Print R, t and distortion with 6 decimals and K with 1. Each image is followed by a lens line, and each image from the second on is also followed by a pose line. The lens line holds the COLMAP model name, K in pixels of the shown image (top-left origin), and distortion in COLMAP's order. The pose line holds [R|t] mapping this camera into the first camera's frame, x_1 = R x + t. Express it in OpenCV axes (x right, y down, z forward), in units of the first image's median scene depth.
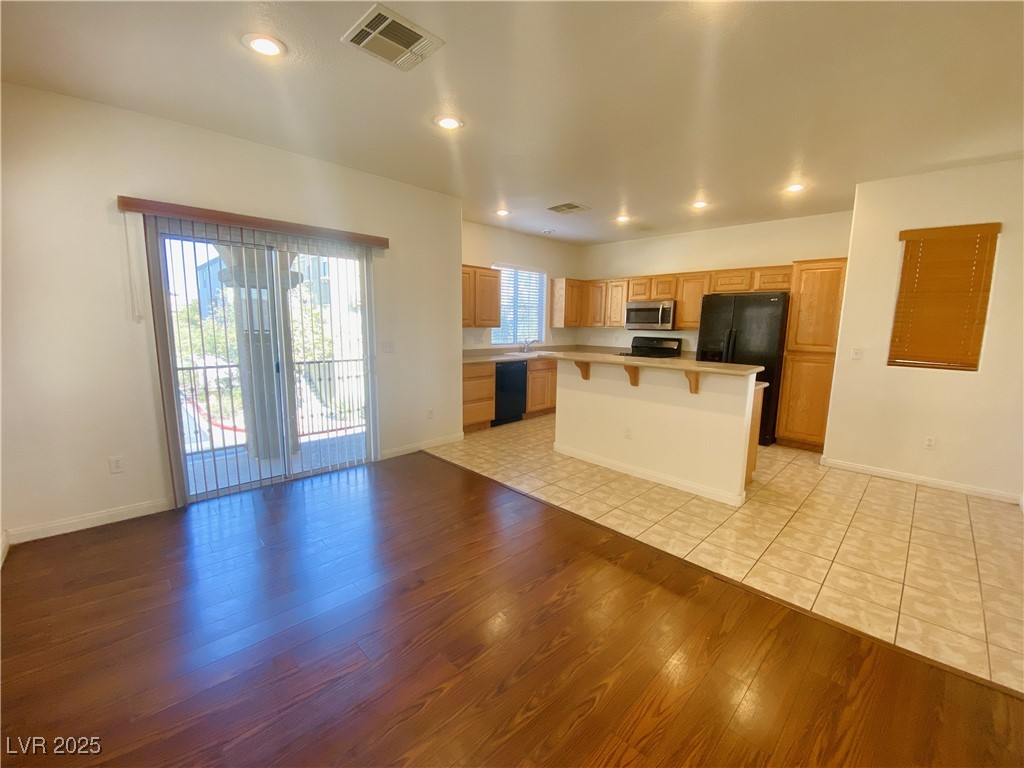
lens RADIAL K [[416.2, 0, 510.7], [0, 416.2, 383.2], [0, 0, 1]] dist [0.026779, -0.019161]
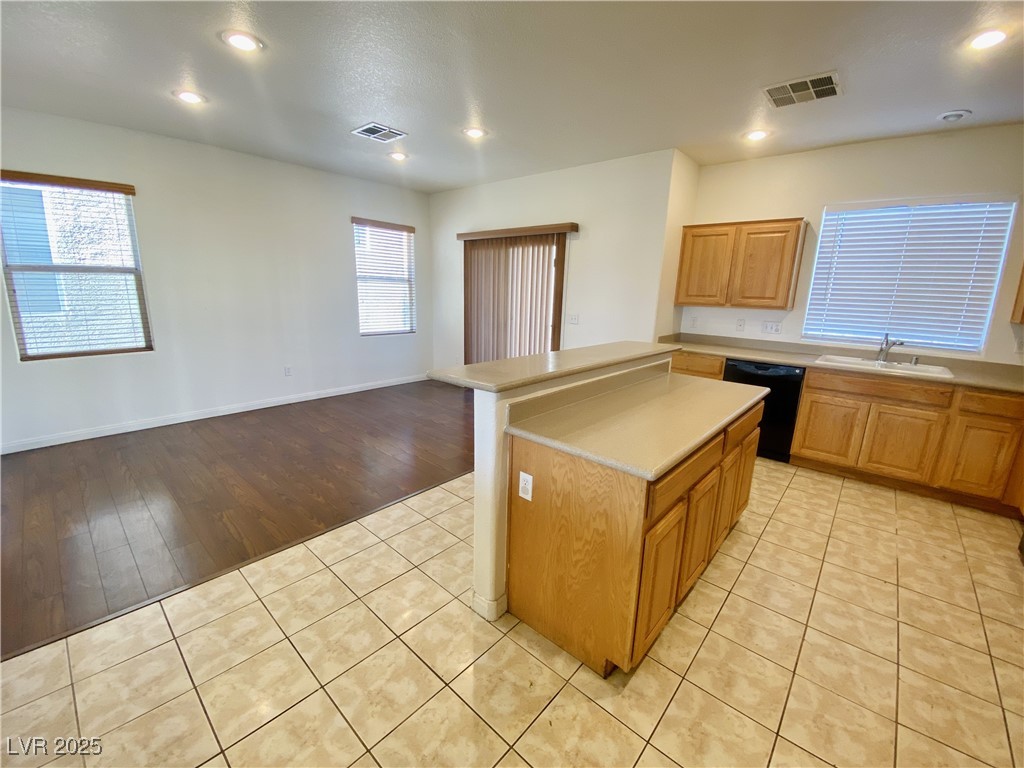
lens RADIAL K [[416.2, 0, 510.7], [0, 416.2, 383.2], [0, 0, 1]] dist [0.026779, -0.019161]
pose [[0.078637, 0.218326, -0.972702, 1.128692], [-0.179421, 0.962890, 0.201619, -0.152034], [0.980624, 0.158669, 0.114891, 0.991230]]
